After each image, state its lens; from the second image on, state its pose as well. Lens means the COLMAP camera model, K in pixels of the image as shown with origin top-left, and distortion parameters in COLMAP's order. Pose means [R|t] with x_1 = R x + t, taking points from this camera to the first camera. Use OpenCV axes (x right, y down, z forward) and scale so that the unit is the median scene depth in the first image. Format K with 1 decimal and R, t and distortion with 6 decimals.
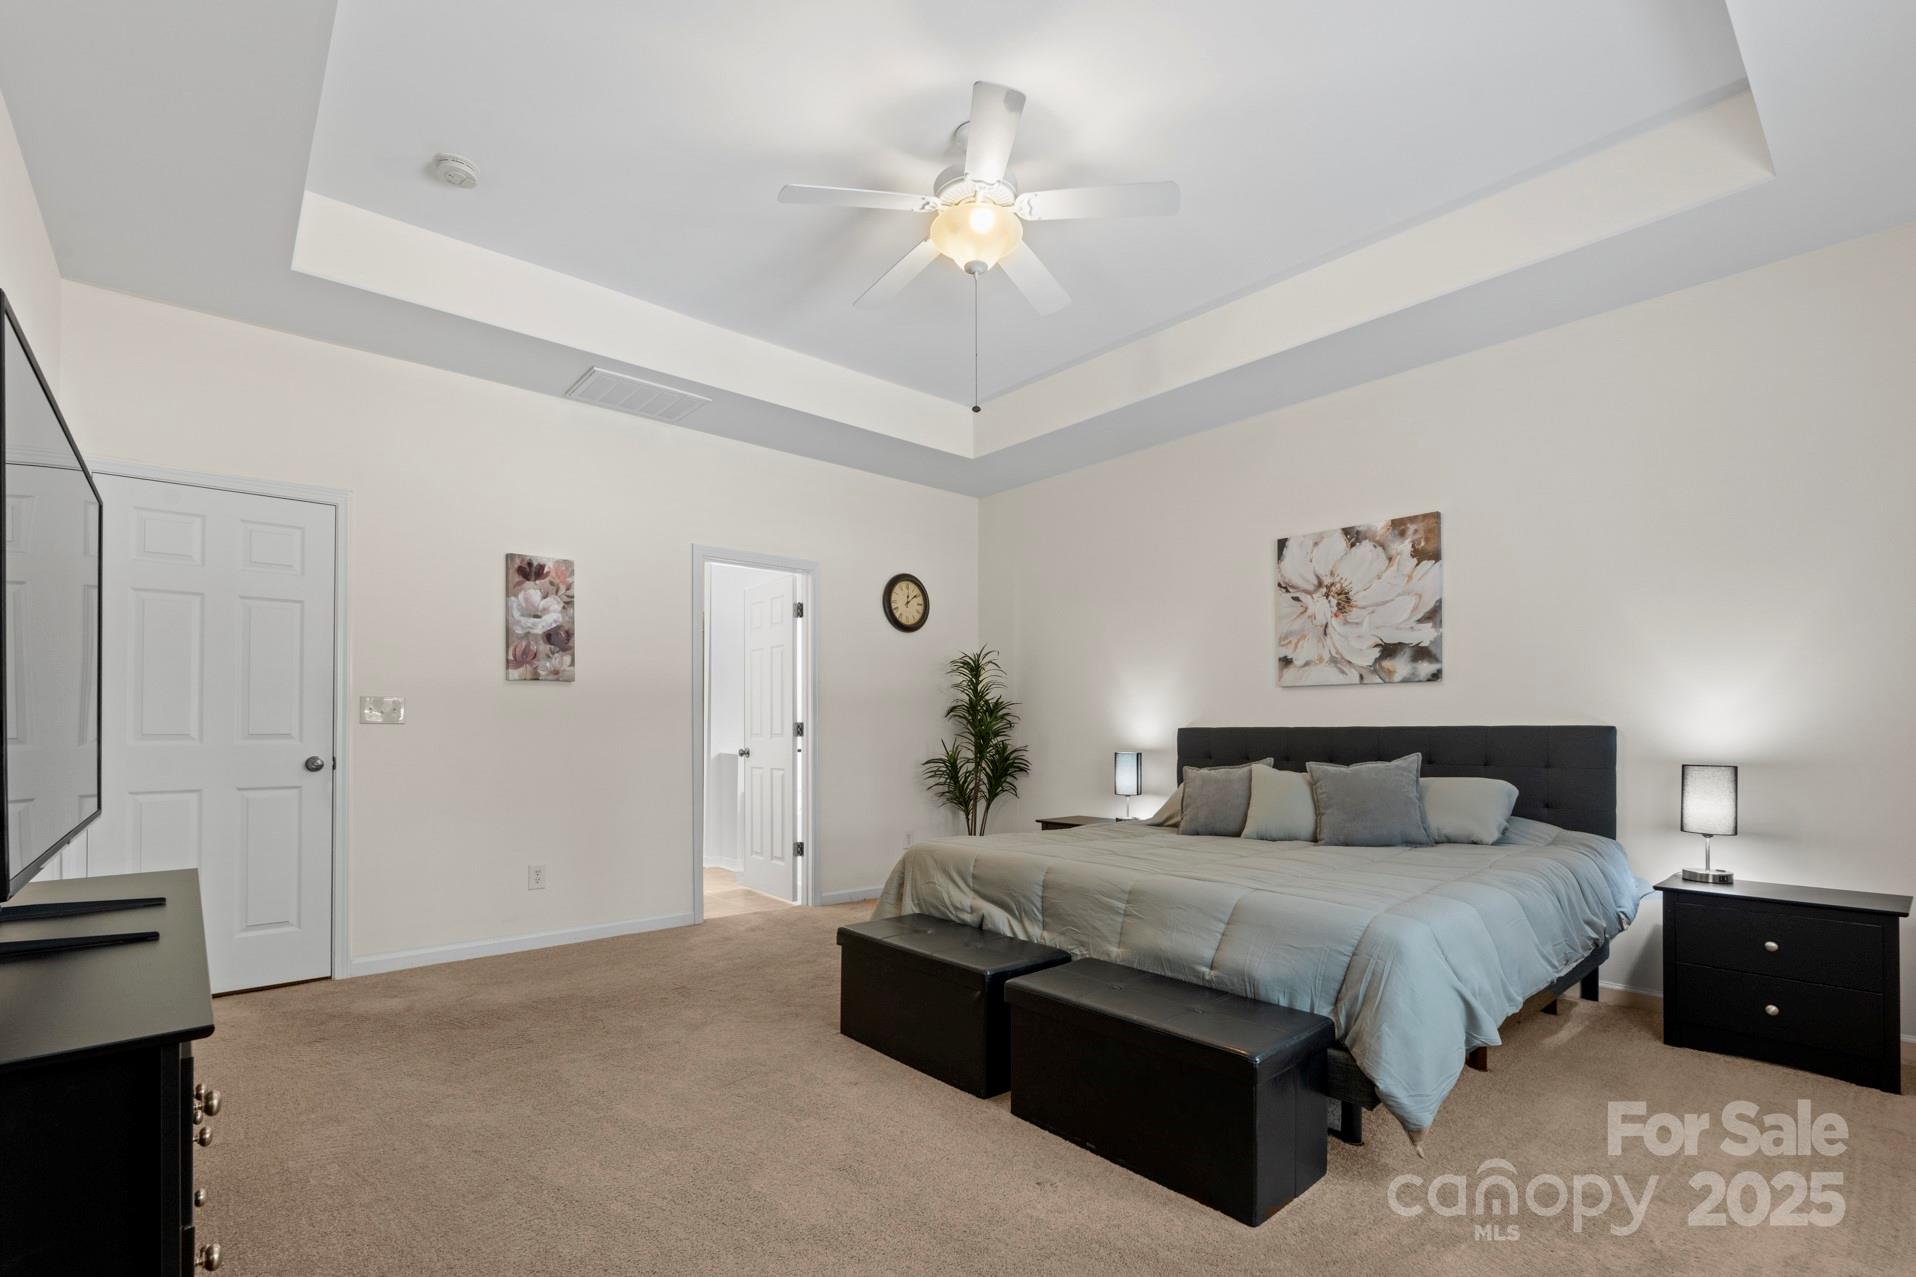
lens RADIAL K [[873.0, 0, 951.4], [0, 873.0, 731.8], [0, 0, 1]] dist [0.000478, 0.001078]
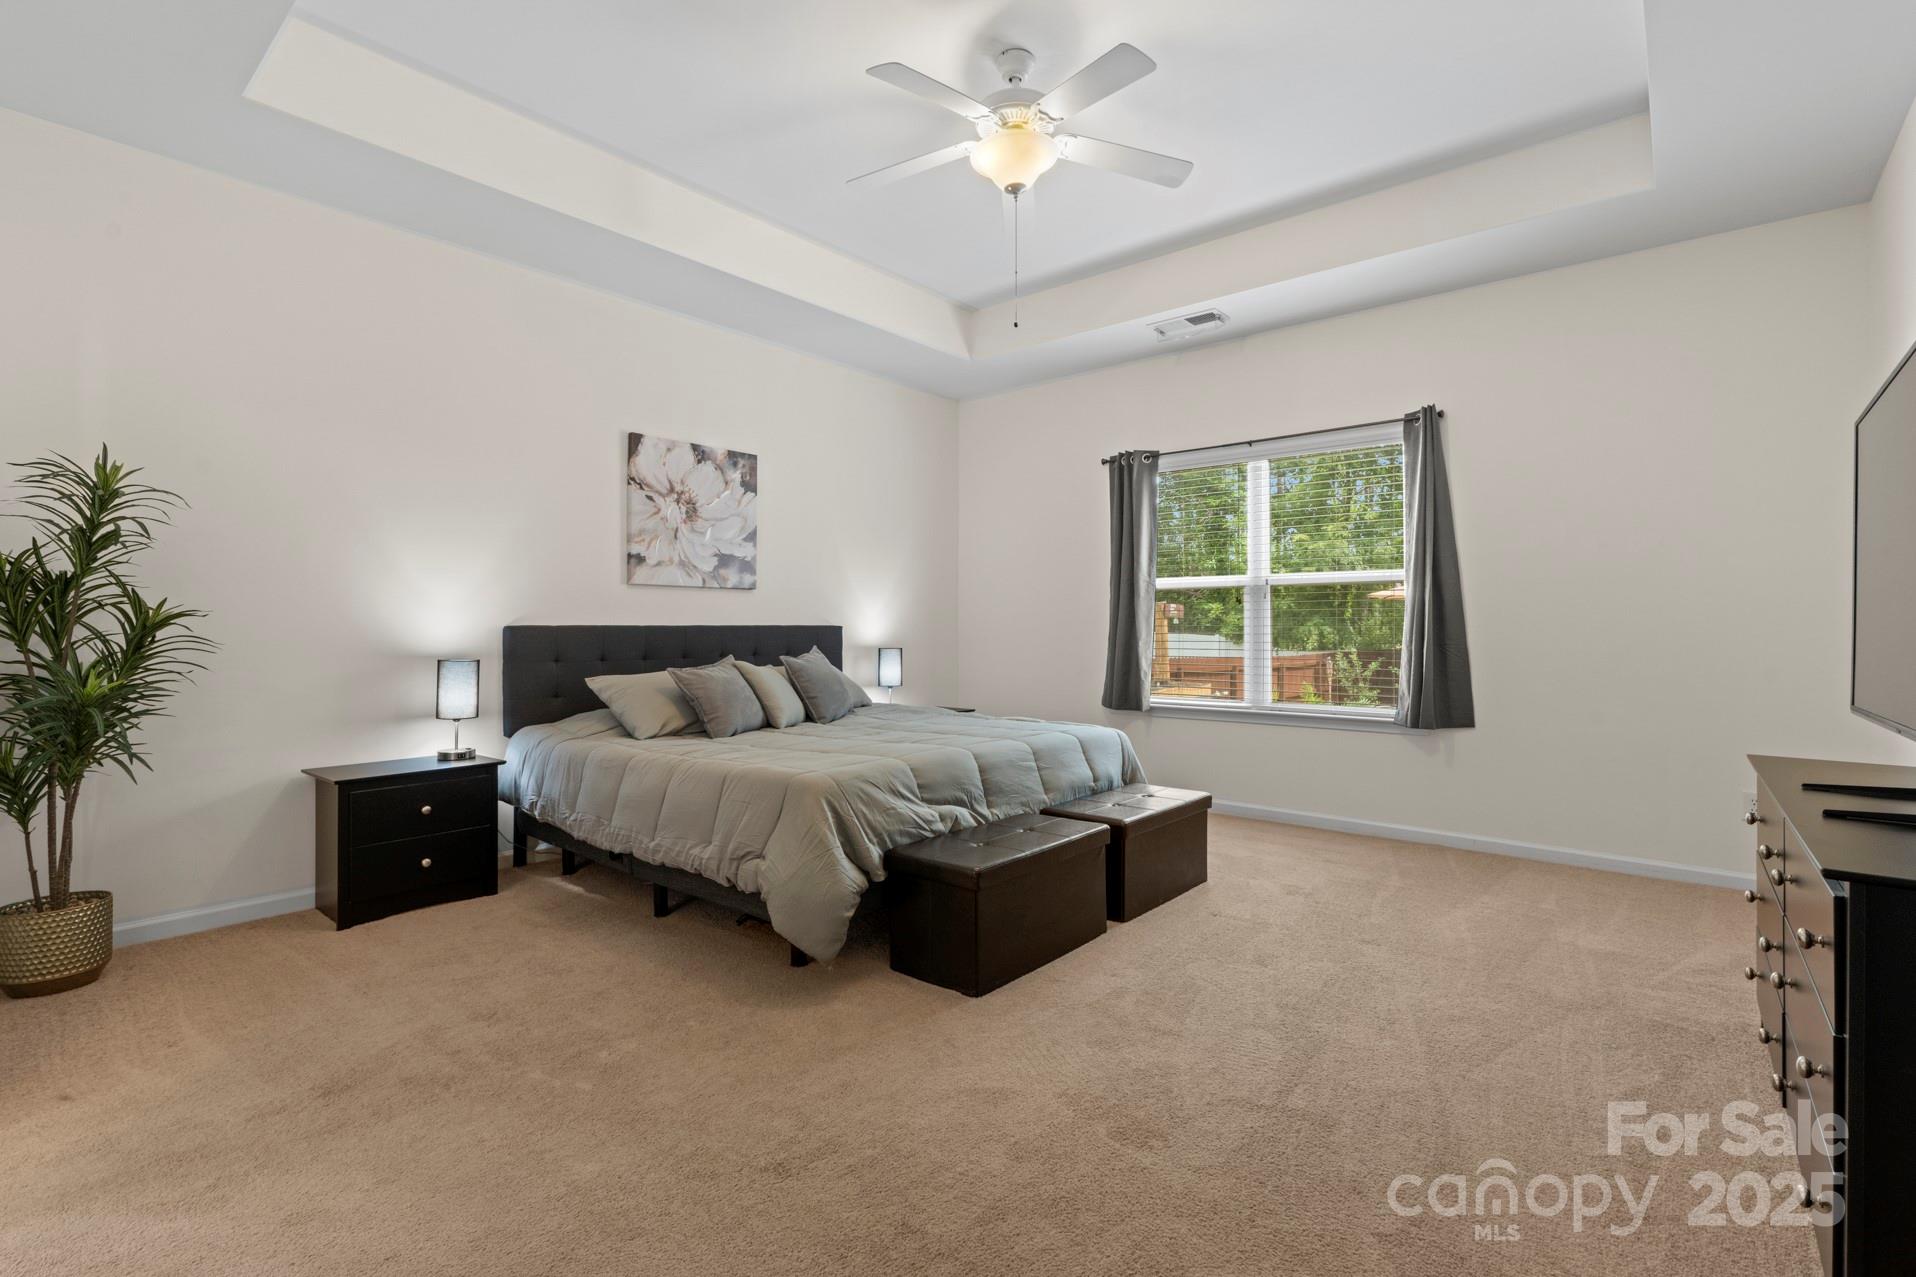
lens RADIAL K [[873.0, 0, 958.5], [0, 873.0, 628.8], [0, 0, 1]] dist [0.000478, 0.001078]
pose [[-0.142179, 0.002810, 0.989837, -0.680119], [0.006153, 0.999979, -0.001955, 0.002197], [-0.989822, 0.005812, -0.142194, 0.832423]]
